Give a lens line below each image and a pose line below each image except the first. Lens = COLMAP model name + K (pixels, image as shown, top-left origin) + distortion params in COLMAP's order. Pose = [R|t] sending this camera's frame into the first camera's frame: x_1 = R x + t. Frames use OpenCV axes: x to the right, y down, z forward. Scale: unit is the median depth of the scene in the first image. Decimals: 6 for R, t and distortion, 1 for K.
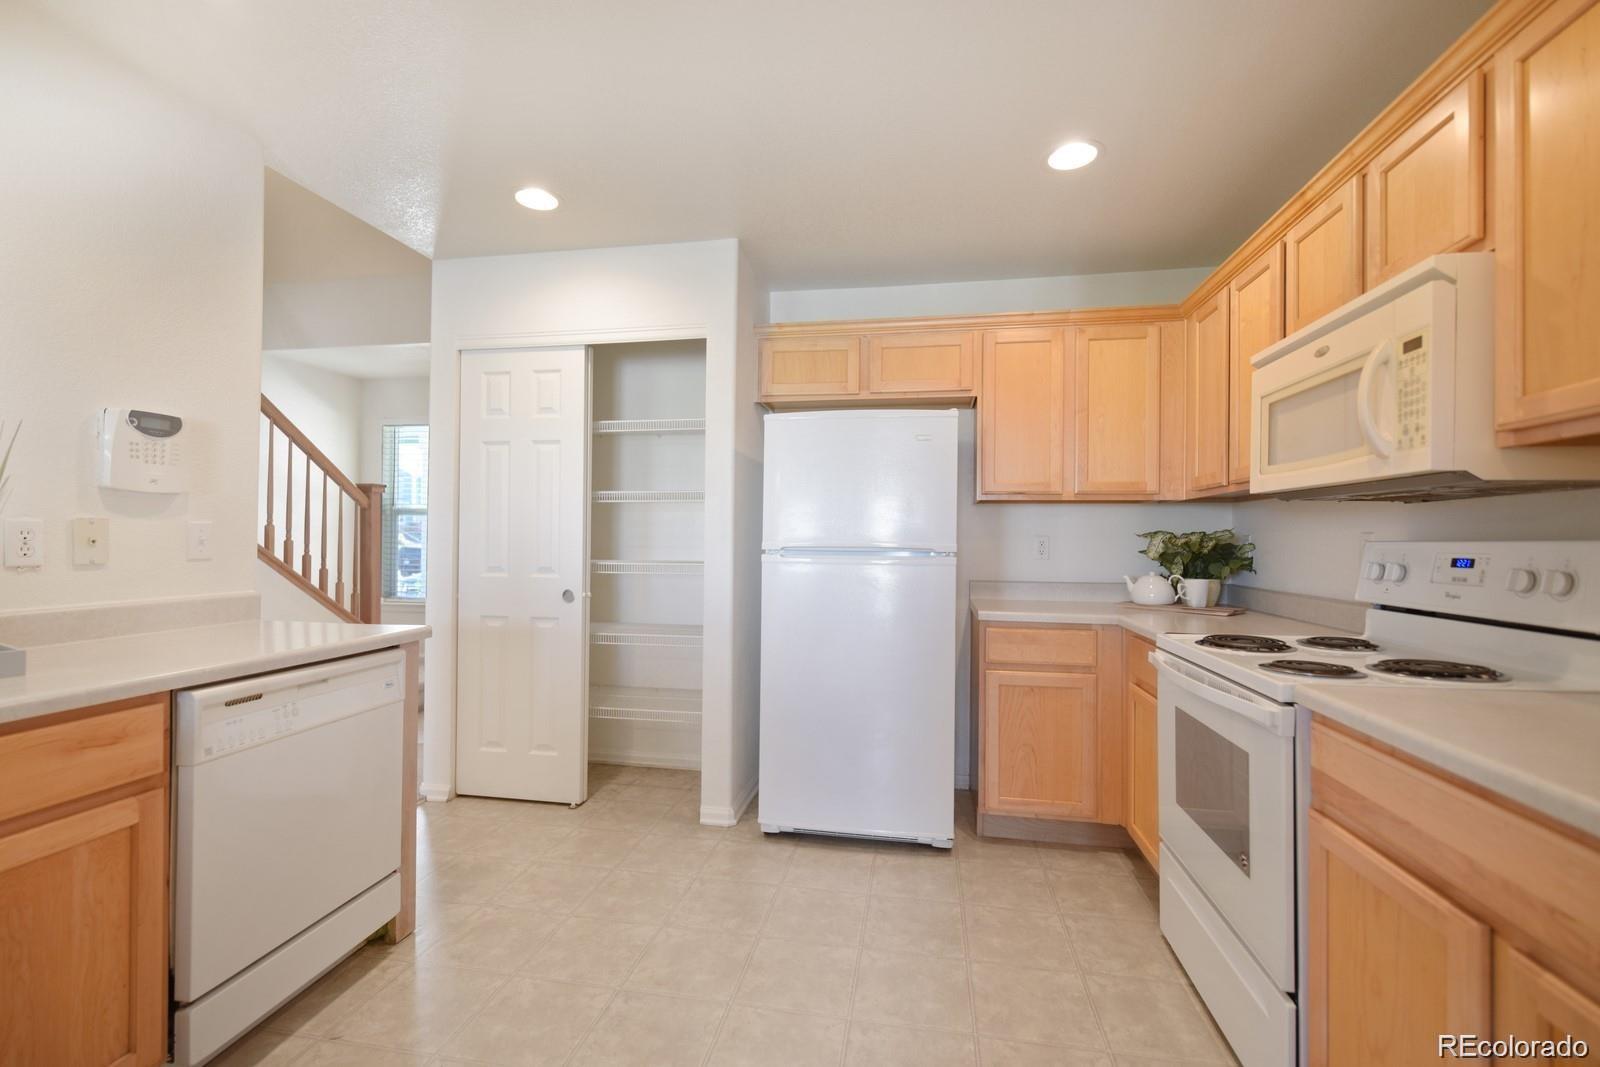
lens RADIAL K [[686.4, 0, 802.8], [0, 686.4, 538.0], [0, 0, 1]] dist [0.000505, -0.002365]
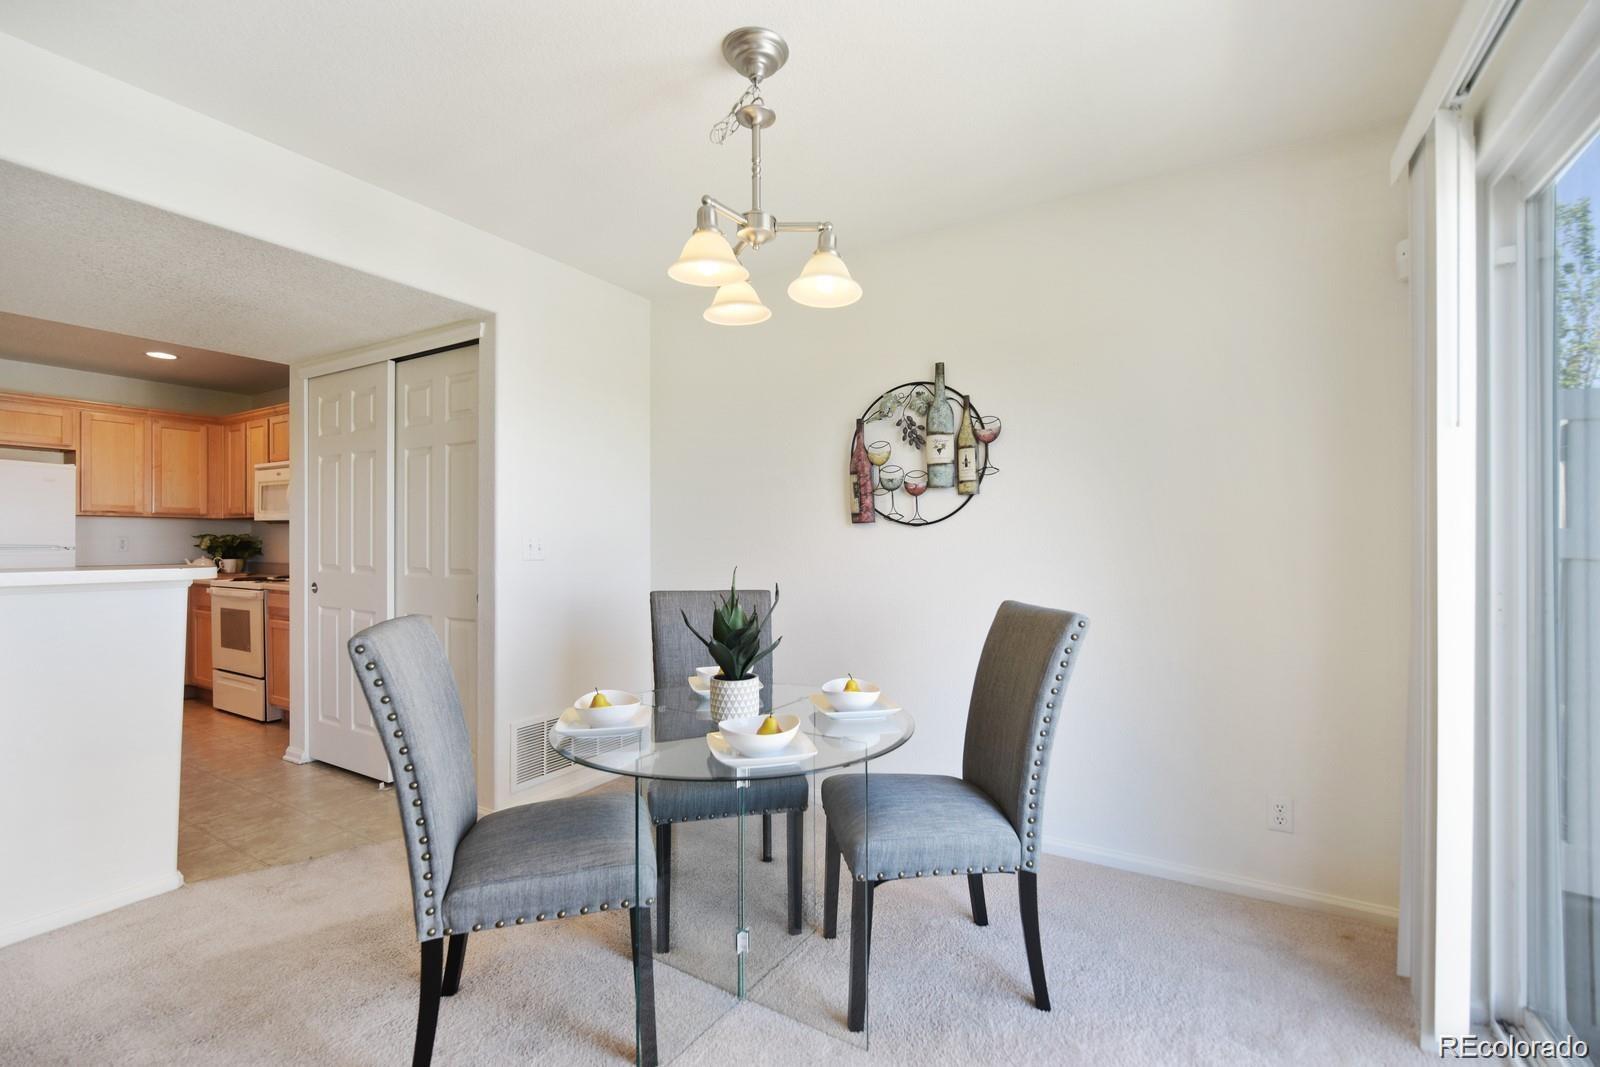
lens RADIAL K [[686.4, 0, 800.1], [0, 686.4, 540.6], [0, 0, 1]] dist [0.000505, -0.002365]
pose [[0.348394, -0.007090, 0.937321, -0.994702], [-0.001261, 0.999967, 0.008032, -0.015235], [-0.937347, -0.003980, 0.348373, -1.730861]]
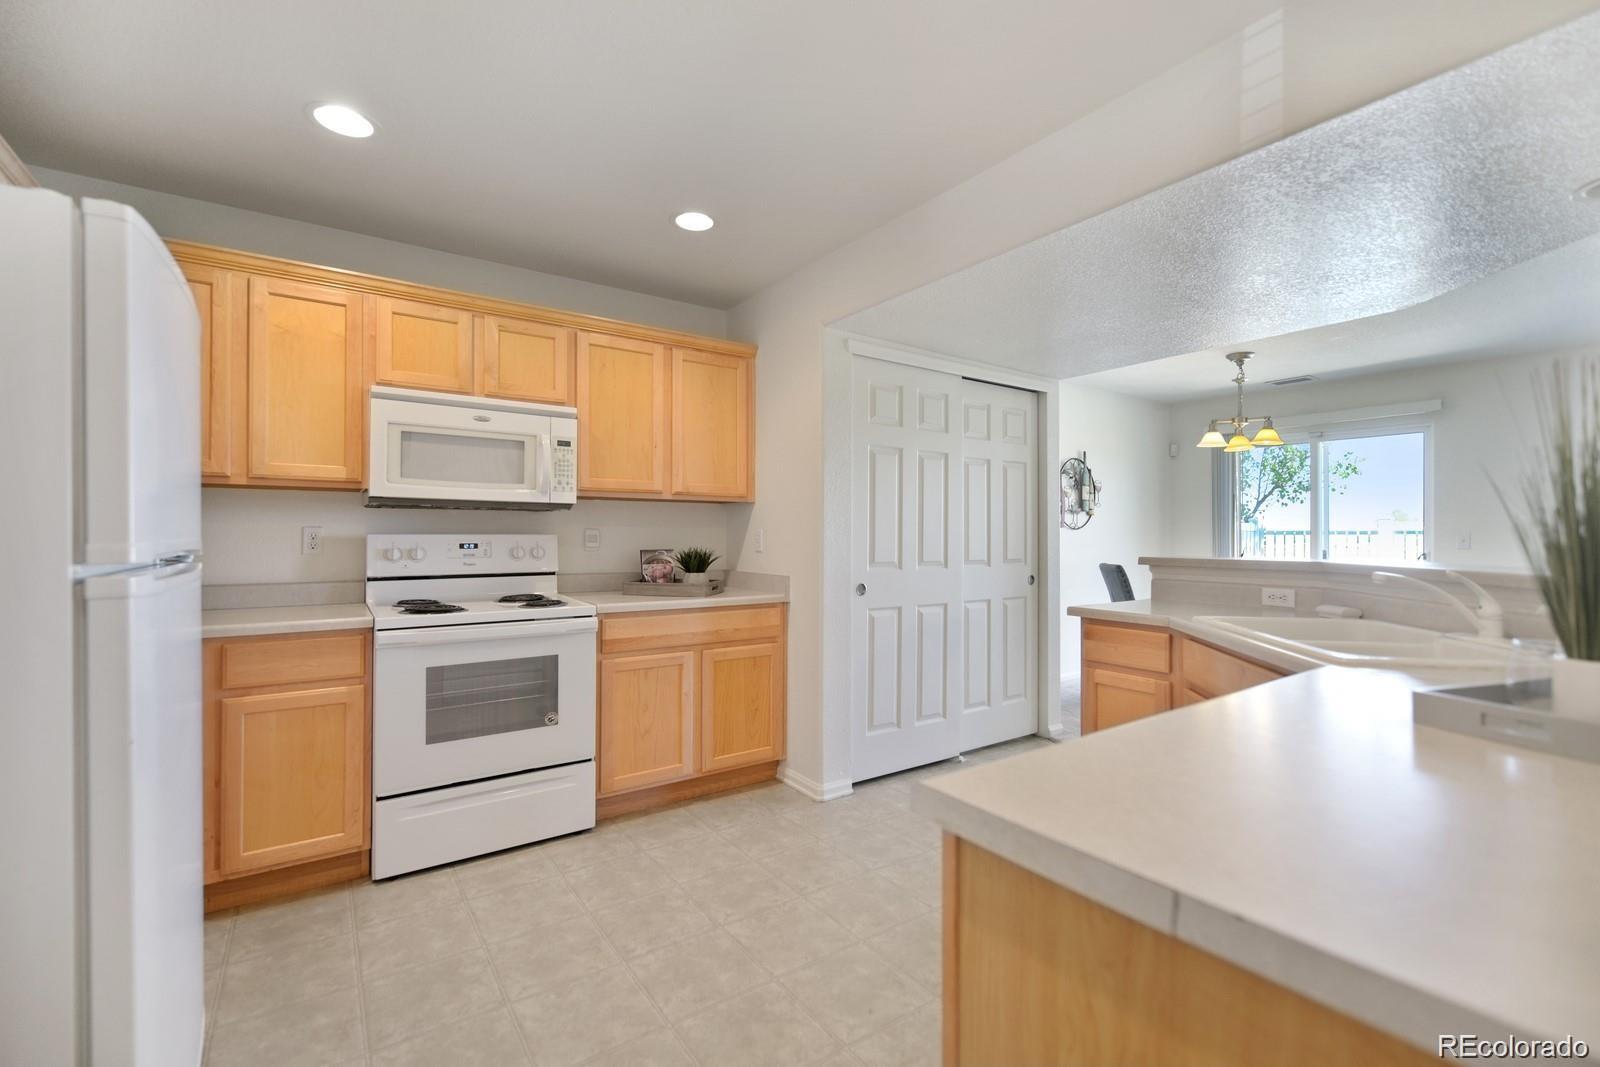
lens RADIAL K [[686.4, 0, 801.1], [0, 686.4, 537.1], [0, 0, 1]] dist [0.000505, -0.002365]
pose [[-0.707391, -0.011436, 0.706730, -0.792876], [-0.011196, 0.999925, 0.004974, -0.005325], [-0.706734, -0.004394, -0.707466, 1.365661]]
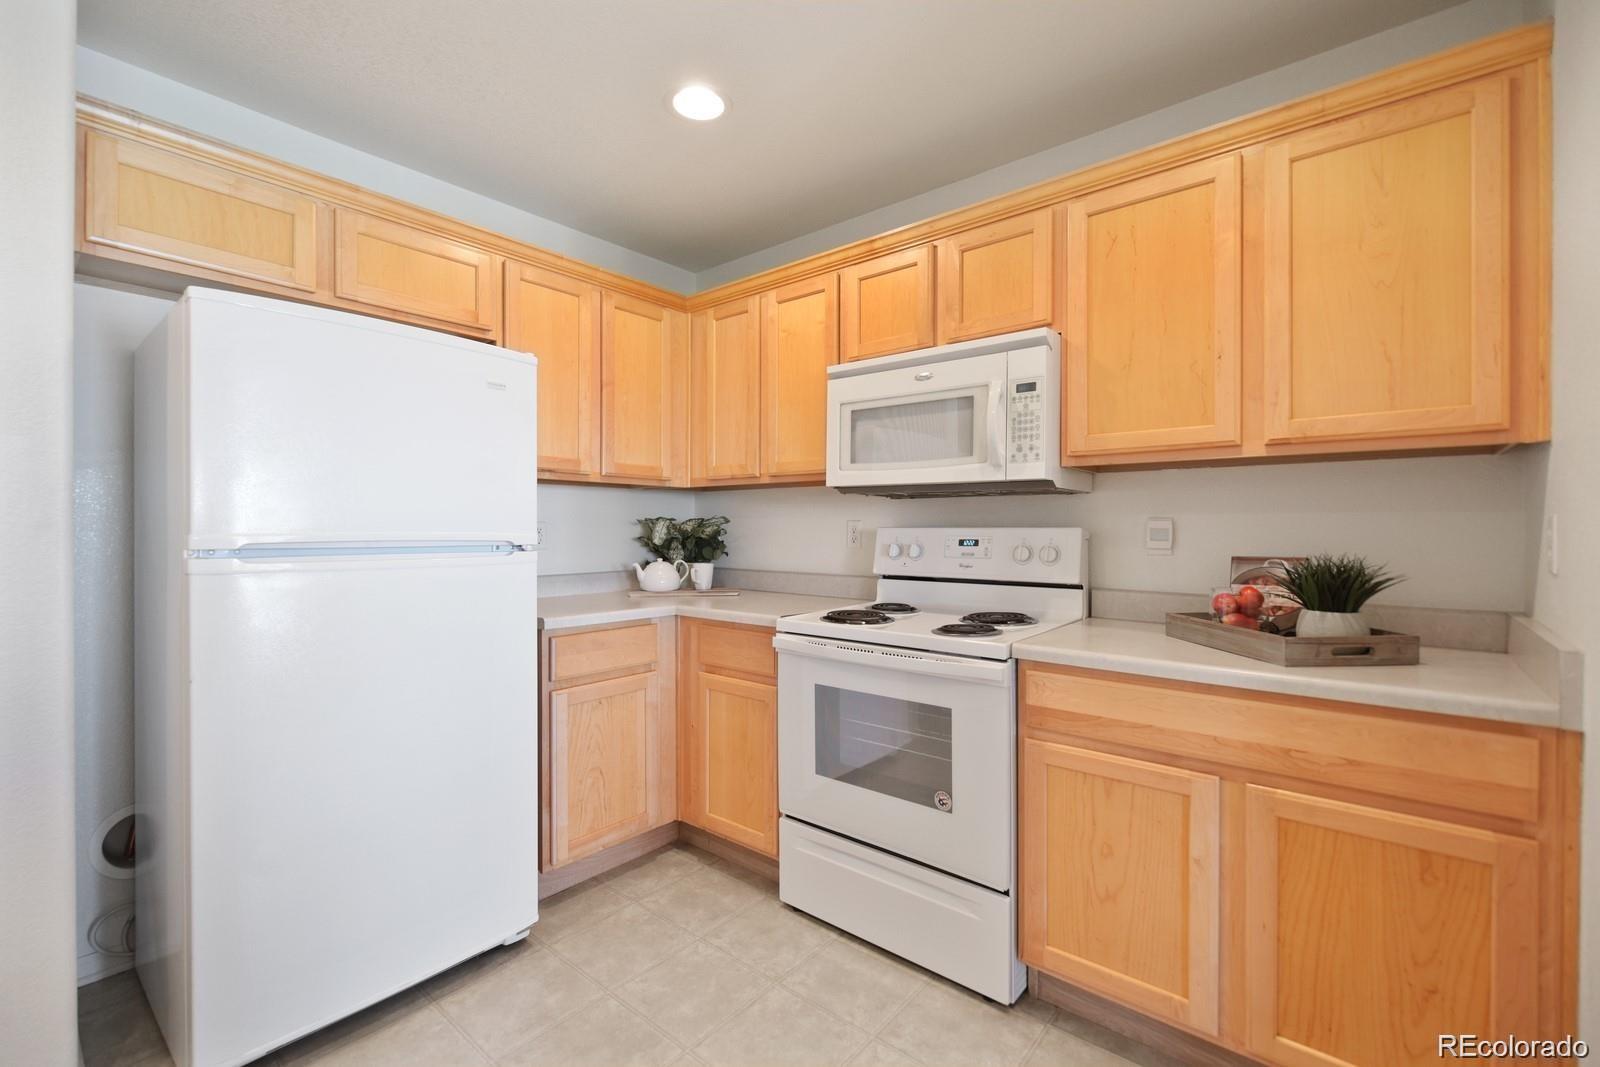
lens RADIAL K [[686.4, 0, 804.8], [0, 686.4, 533.4], [0, 0, 1]] dist [0.000505, -0.002365]
pose [[0.493474, -0.014923, 0.869632, -0.375463], [-0.000995, 0.999842, 0.017722, -0.006638], [-0.869760, -0.009610, 0.493382, 0.479903]]
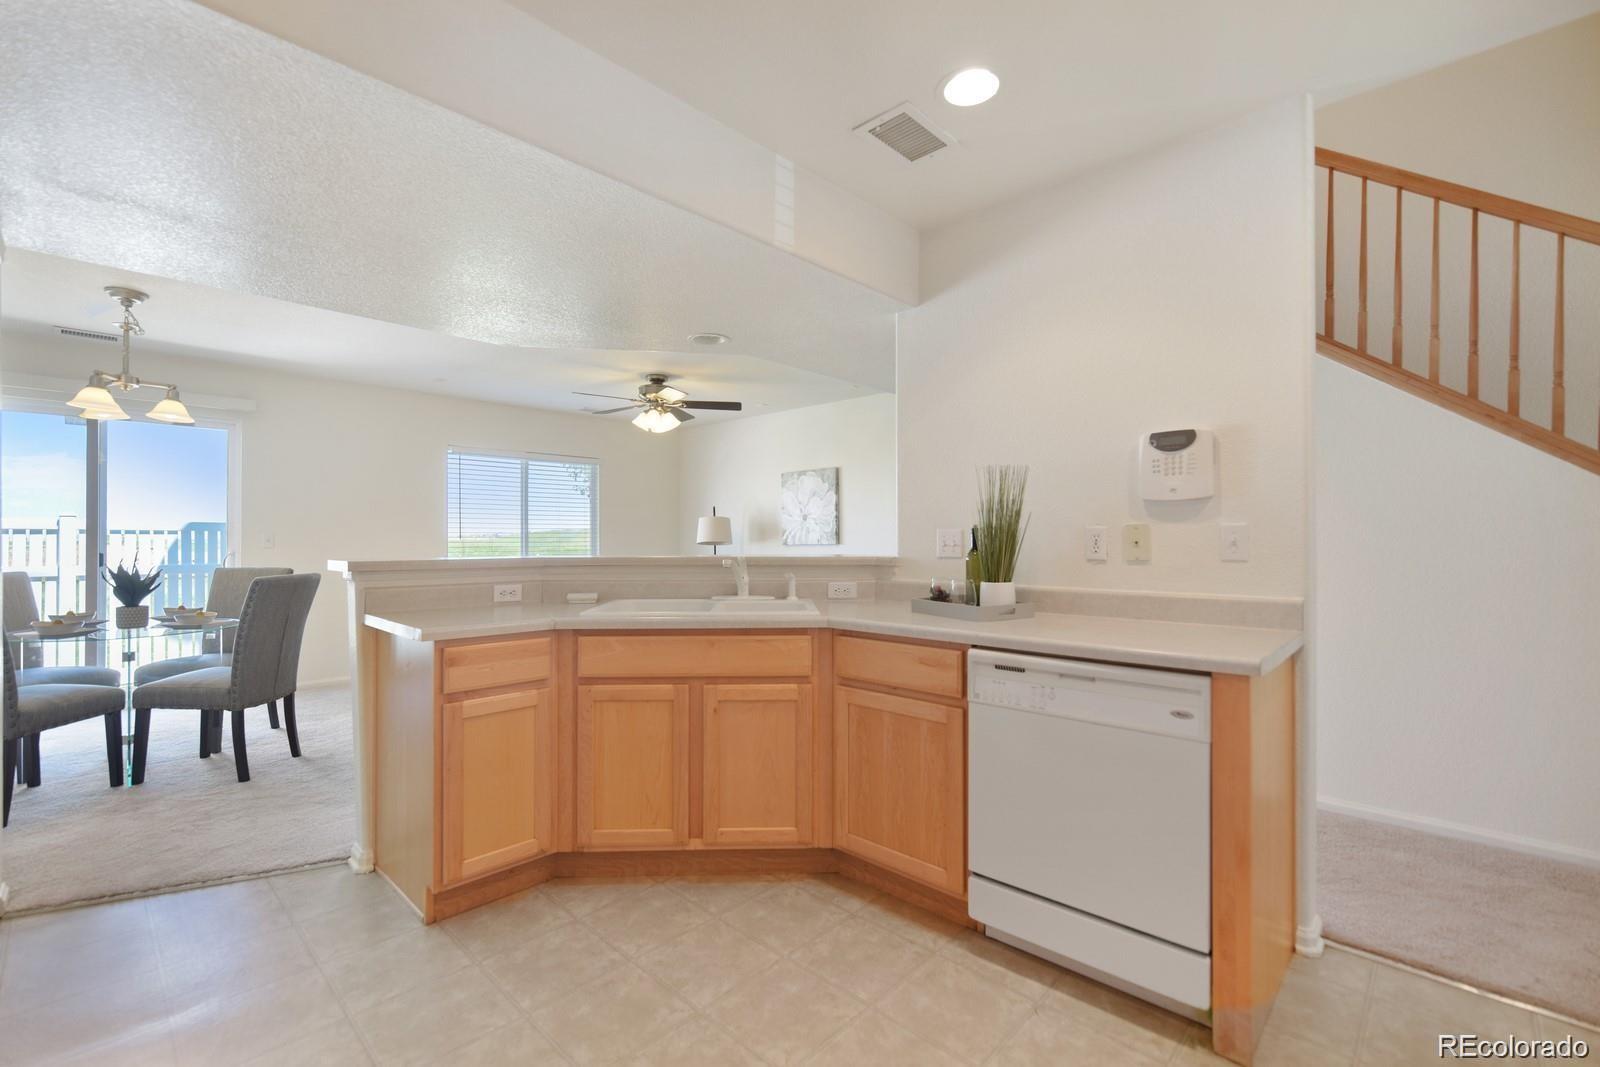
lens RADIAL K [[686.4, 0, 798.5], [0, 686.4, 536.6], [0, 0, 1]] dist [0.000505, -0.002365]
pose [[-0.545839, -0.010999, -0.837818, 0.334830], [-0.001159, 0.999923, -0.012372, 0.009231], [0.837889, -0.005782, -0.545810, 1.030078]]
